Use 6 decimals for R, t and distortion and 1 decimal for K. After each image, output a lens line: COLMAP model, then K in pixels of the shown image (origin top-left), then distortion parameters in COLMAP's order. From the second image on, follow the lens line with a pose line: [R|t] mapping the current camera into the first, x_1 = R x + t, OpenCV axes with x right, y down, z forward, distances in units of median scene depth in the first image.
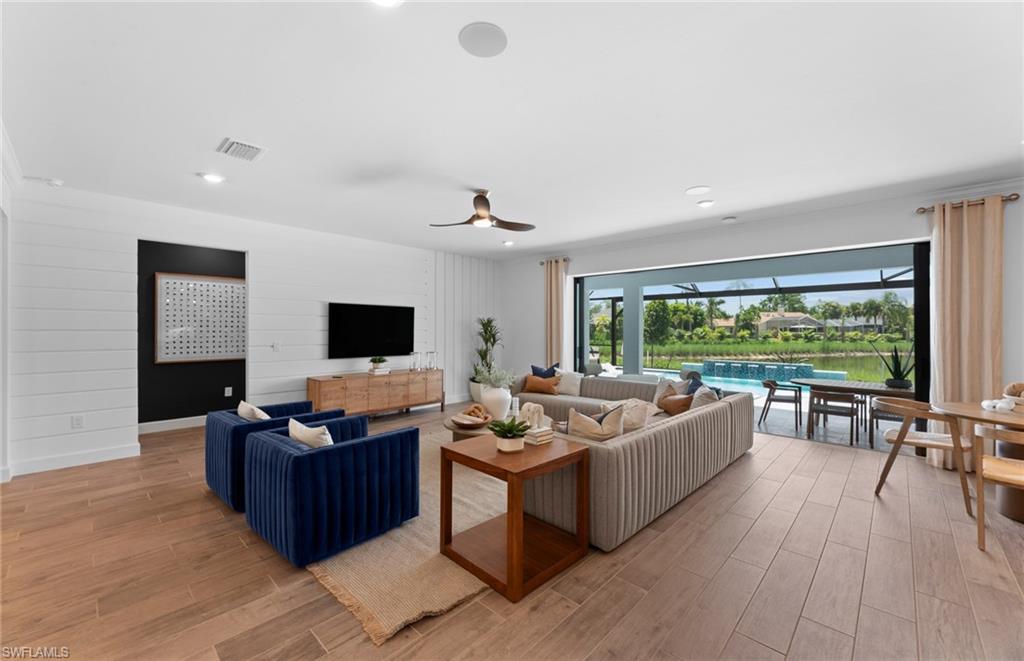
lens RADIAL K [[410.1, 0, 519.3], [0, 410.1, 328.0], [0, 0, 1]] dist [0.004997, 0.000066]
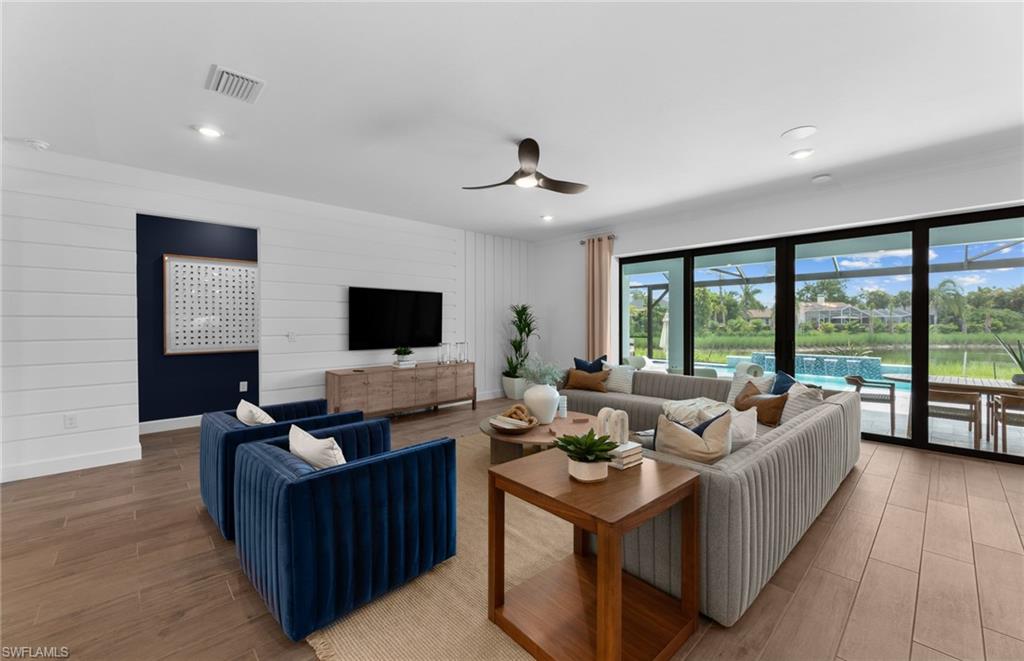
lens RADIAL K [[412.1, 0, 517.2], [0, 412.1, 326.9], [0, 0, 1]] dist [0.000462, 0.000541]
pose [[0.998056, -0.004035, -0.062187, -0.038534], [0.004980, 0.999874, 0.015058, 0.011013], [0.062119, -0.015338, 0.997951, 0.116360]]
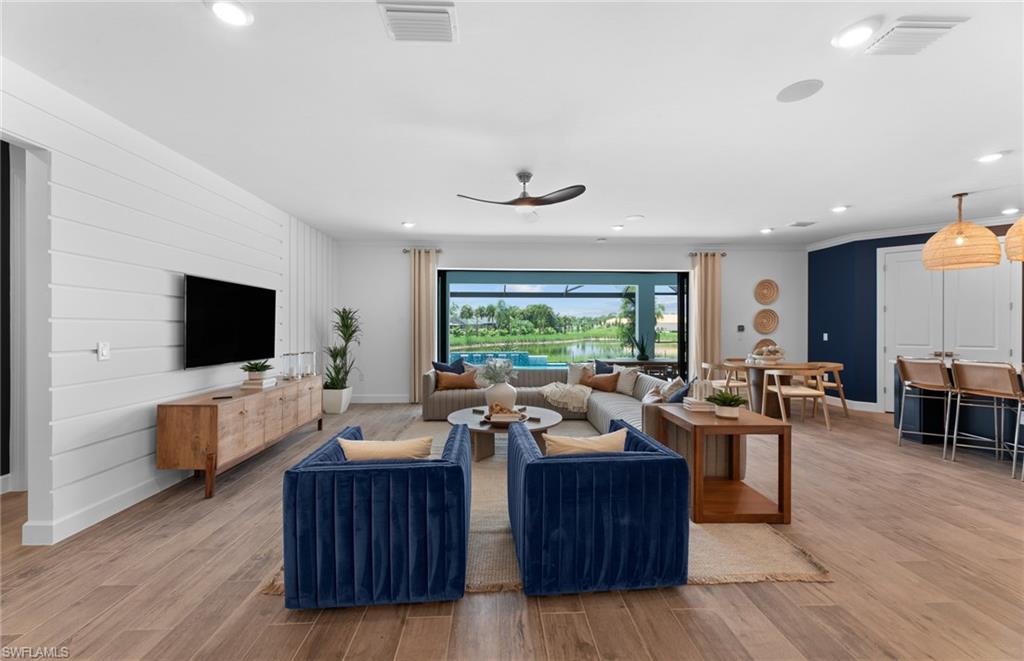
lens RADIAL K [[401.5, 0, 511.2], [0, 401.5, 328.9], [0, 0, 1]] dist [0.000802, -0.000017]
pose [[0.703076, -0.004751, 0.711098, -0.510795], [-0.000935, 0.999971, 0.007606, 0.010346], [-0.711114, -0.006012, 0.703051, 0.239820]]
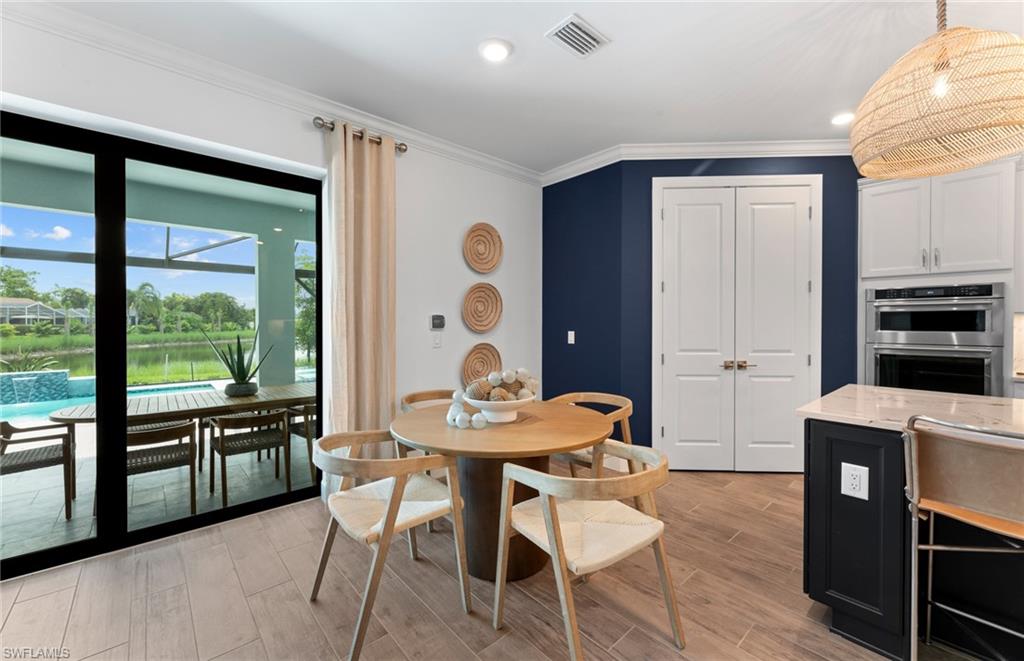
lens RADIAL K [[409.7, 0, 506.0], [0, 409.7, 327.2], [0, 0, 1]] dist [0.001842, 0.000206]
pose [[0.107814, -0.014115, 0.994071, 0.248282], [-0.003755, 0.999886, 0.014605, 0.015779], [-0.994164, -0.005308, 0.107749, 0.434387]]
